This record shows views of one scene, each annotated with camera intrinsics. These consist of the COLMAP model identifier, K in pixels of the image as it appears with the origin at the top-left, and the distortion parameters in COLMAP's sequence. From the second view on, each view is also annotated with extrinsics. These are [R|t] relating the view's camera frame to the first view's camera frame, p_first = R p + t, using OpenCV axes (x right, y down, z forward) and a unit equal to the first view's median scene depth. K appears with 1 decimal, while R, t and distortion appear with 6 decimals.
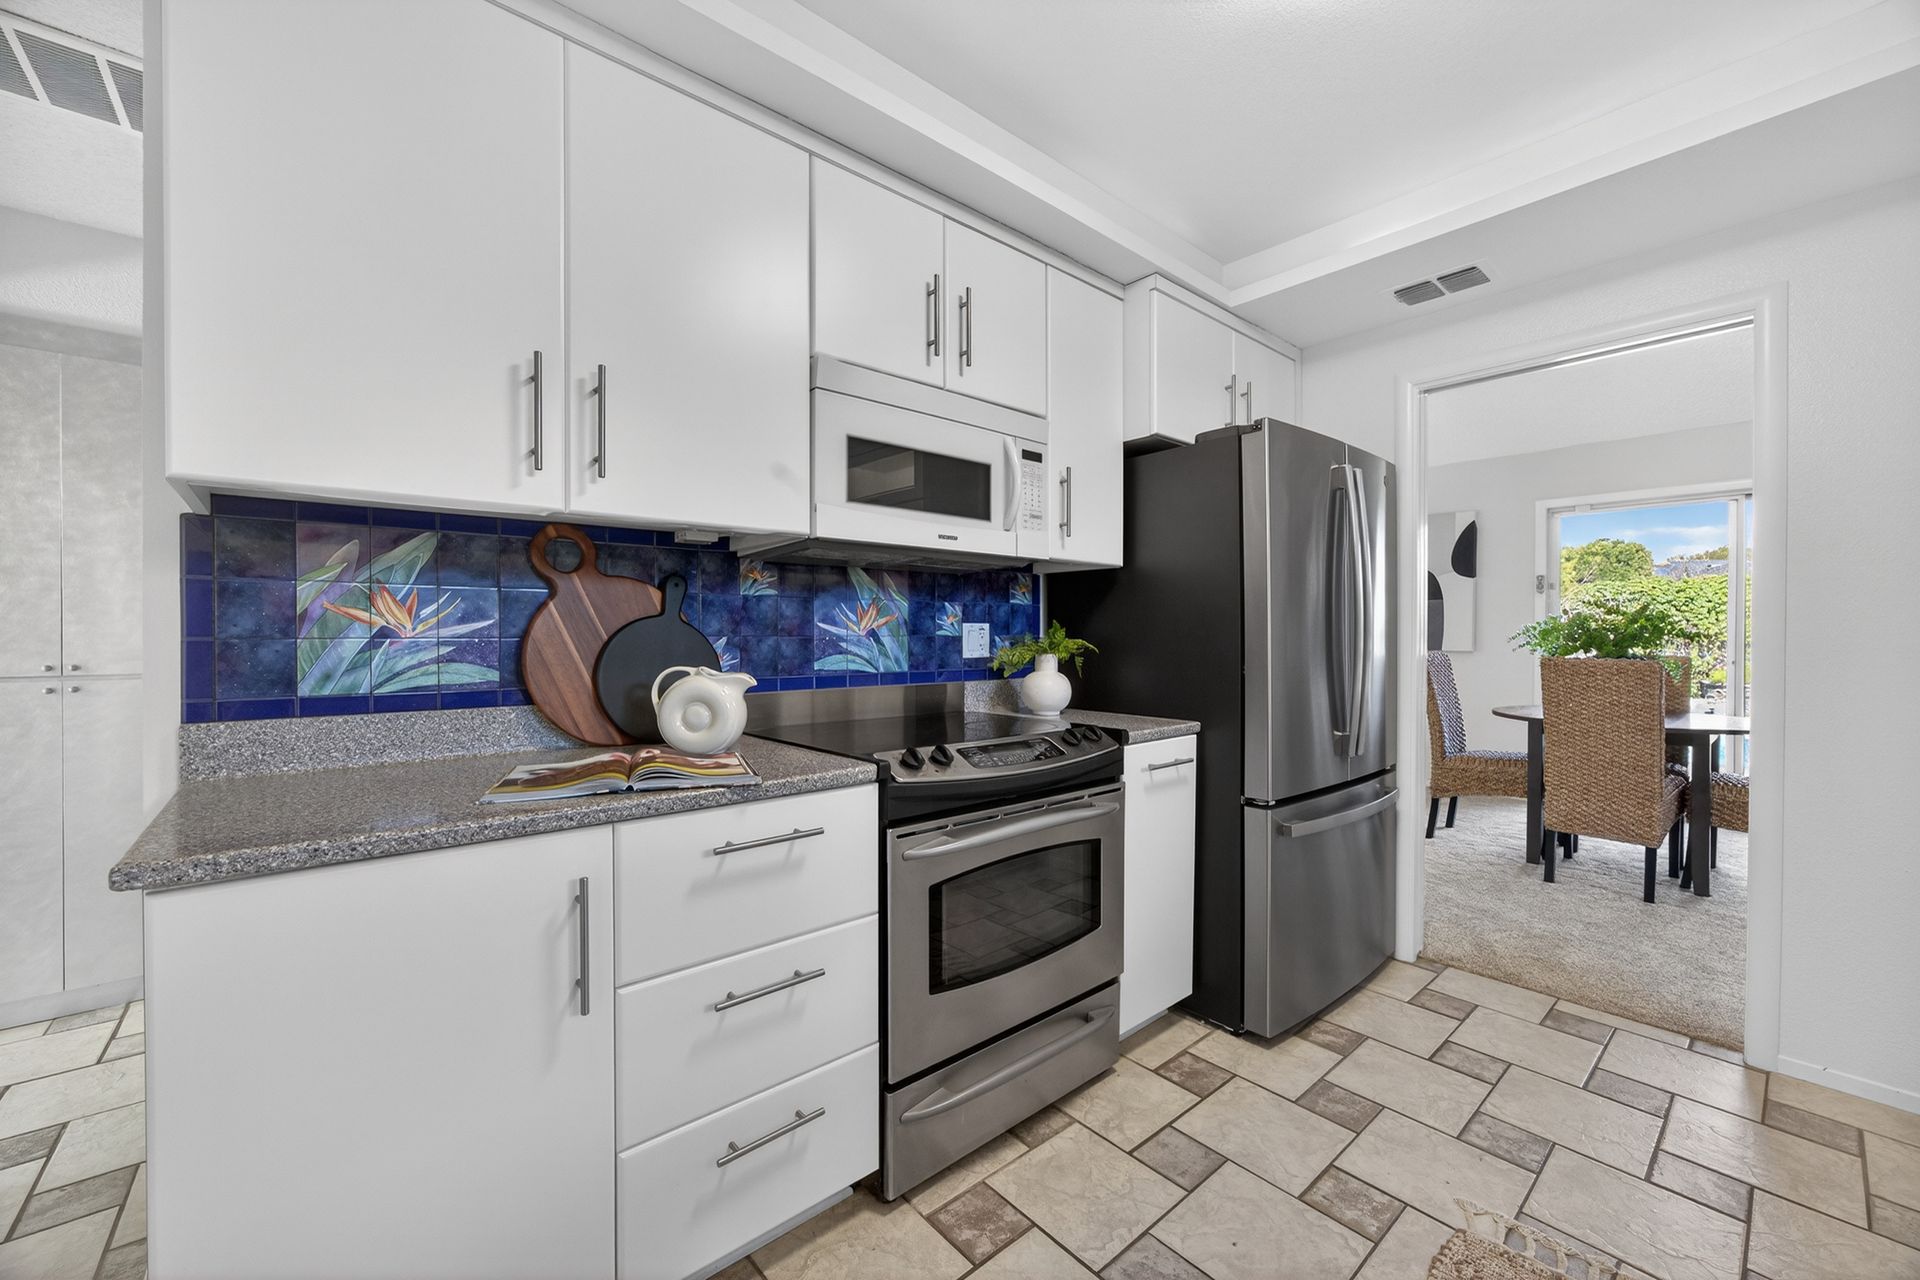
lens RADIAL K [[755.7, 0, 965.9], [0, 755.7, 628.8], [0, 0, 1]] dist [-0.001951, 0.000175]
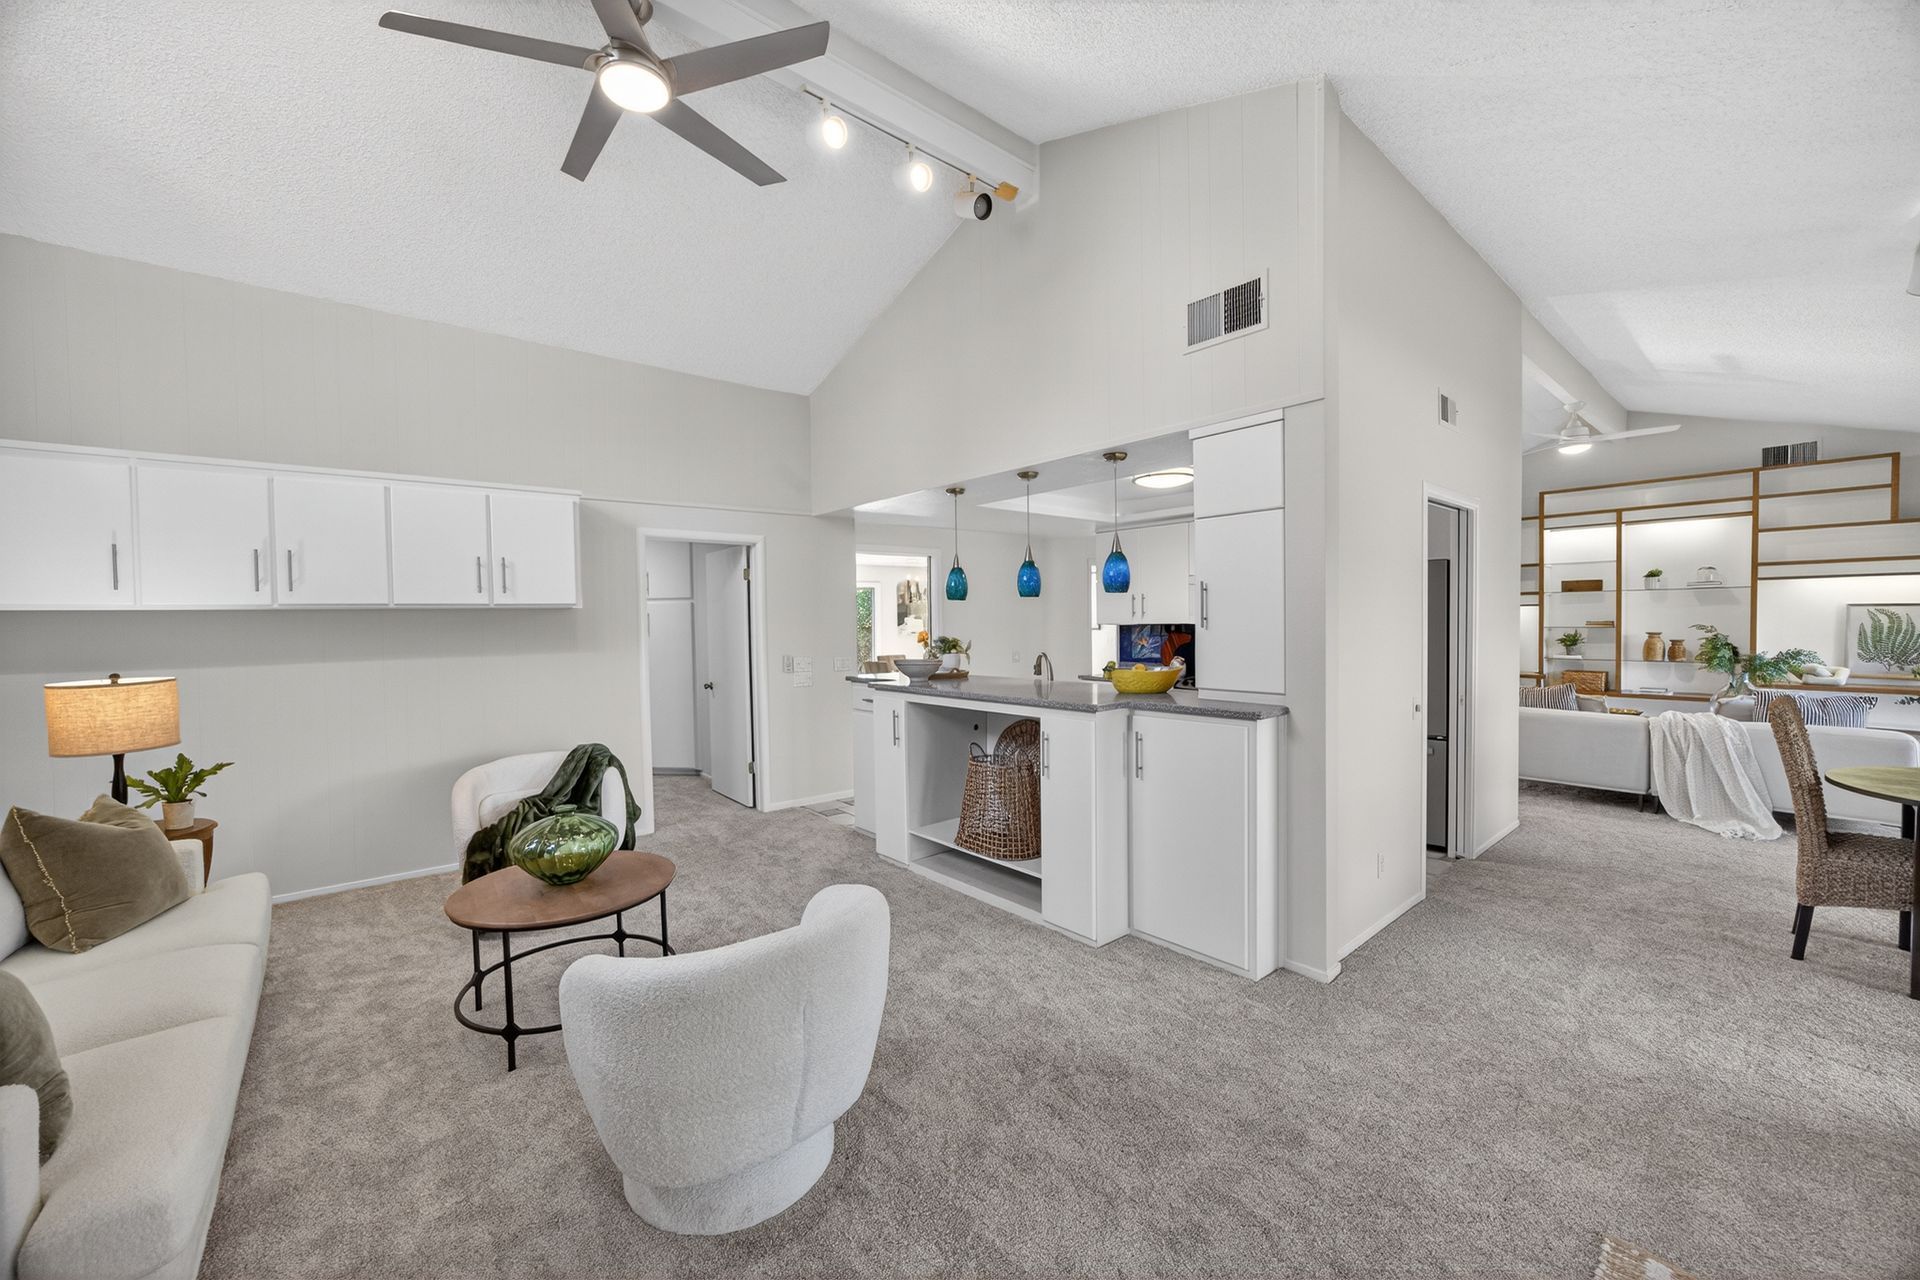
lens RADIAL K [[756.7, 0, 960.0], [0, 756.7, 640.0], [0, 0, 1]] dist [-0.046218, 0.023643]
pose [[-0.004628, 0.028156, -0.999593, 3.454853], [0.015404, 0.999487, 0.028081, -0.159224], [0.999871, -0.015268, -0.005059, -0.119376]]
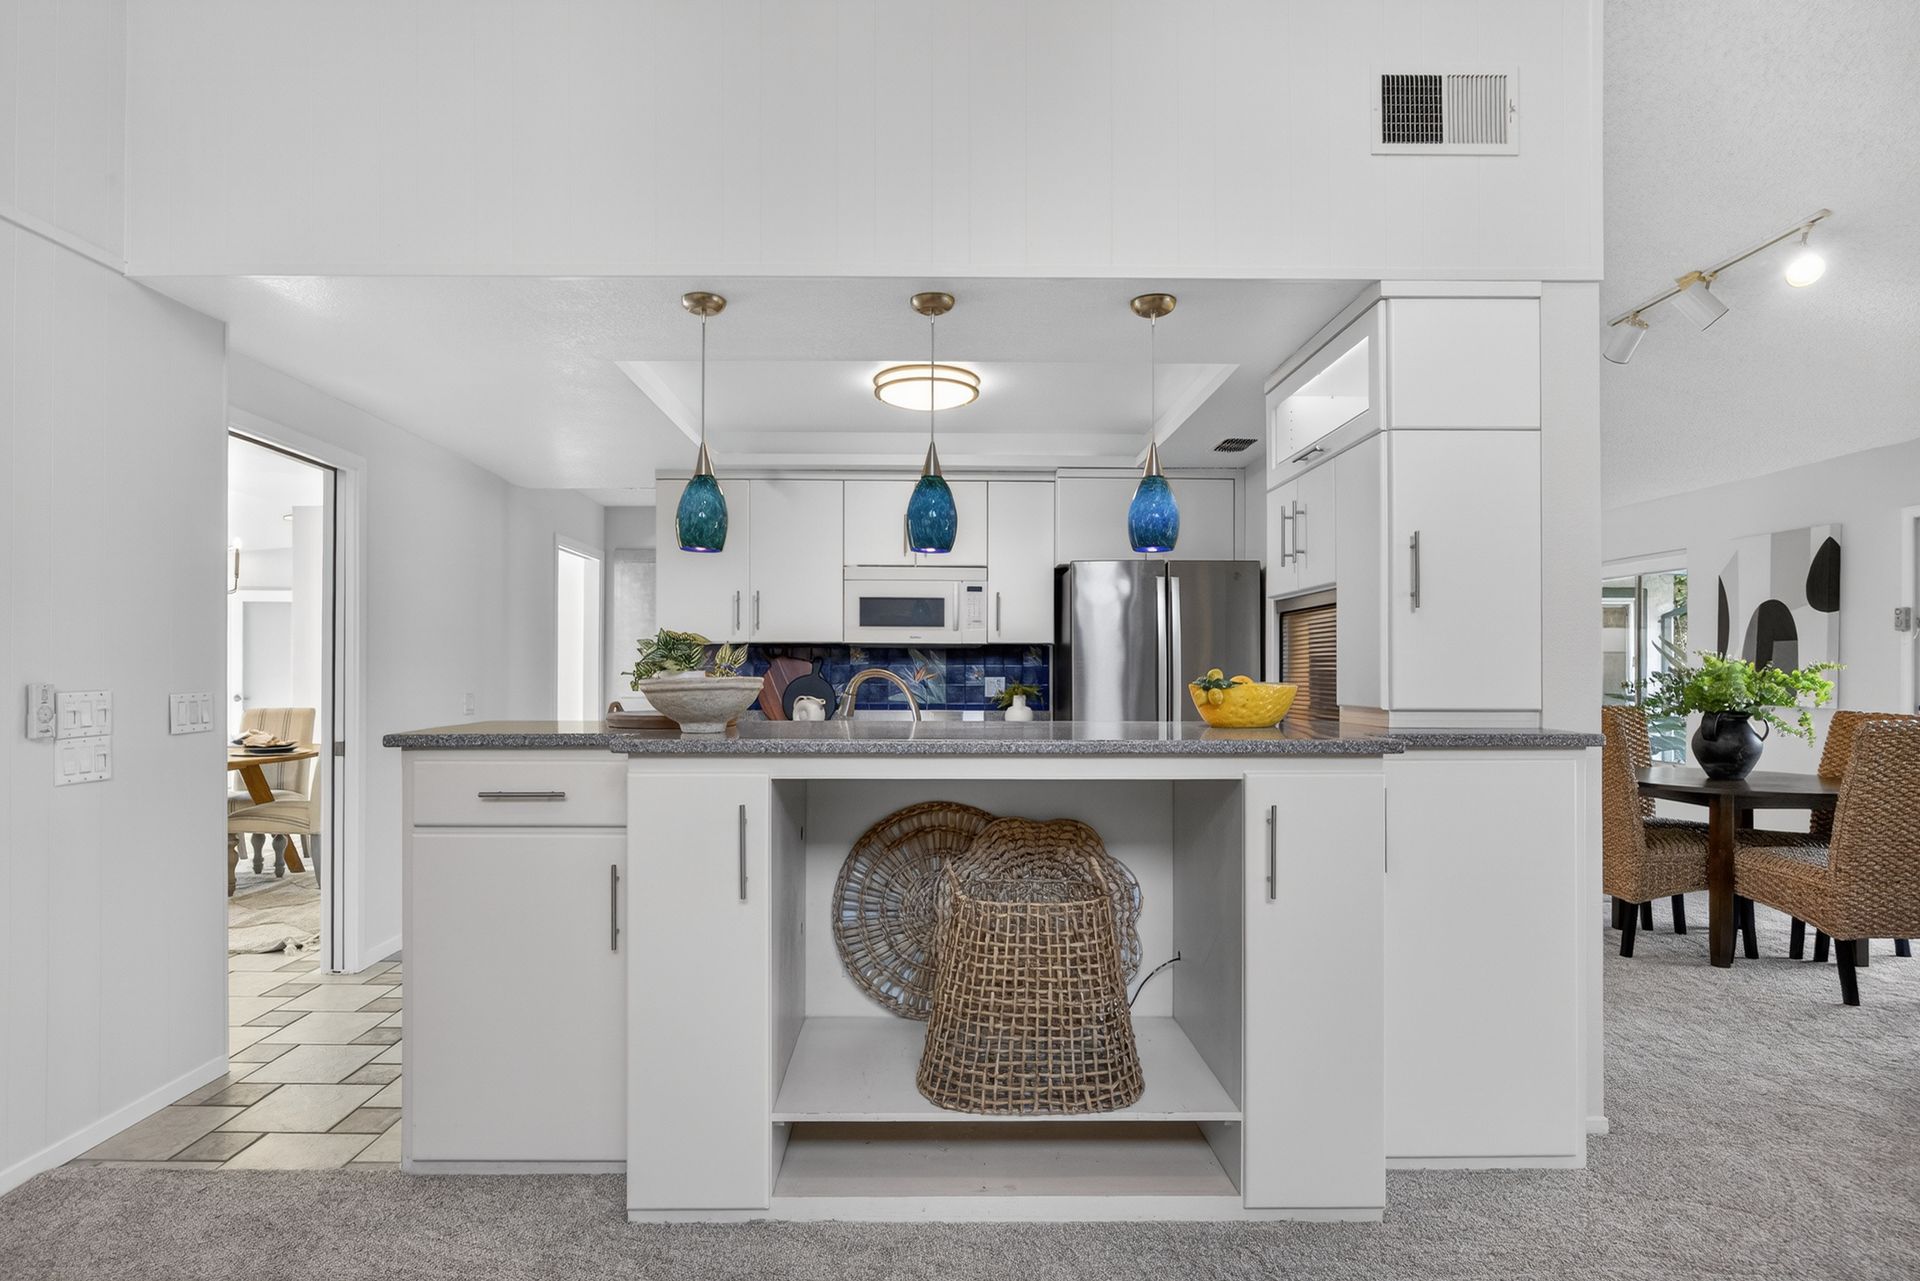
lens RADIAL K [[977.7, 0, 954.1], [0, 977.7, 665.3], [0, 0, 1]] dist [-0.004914, -0.000710]
pose [[0.771138, -0.002997, -0.636661, 1.961428], [-0.001502, 0.999978, -0.006527, -0.028935], [0.636666, 0.005990, 0.771116, -1.113941]]
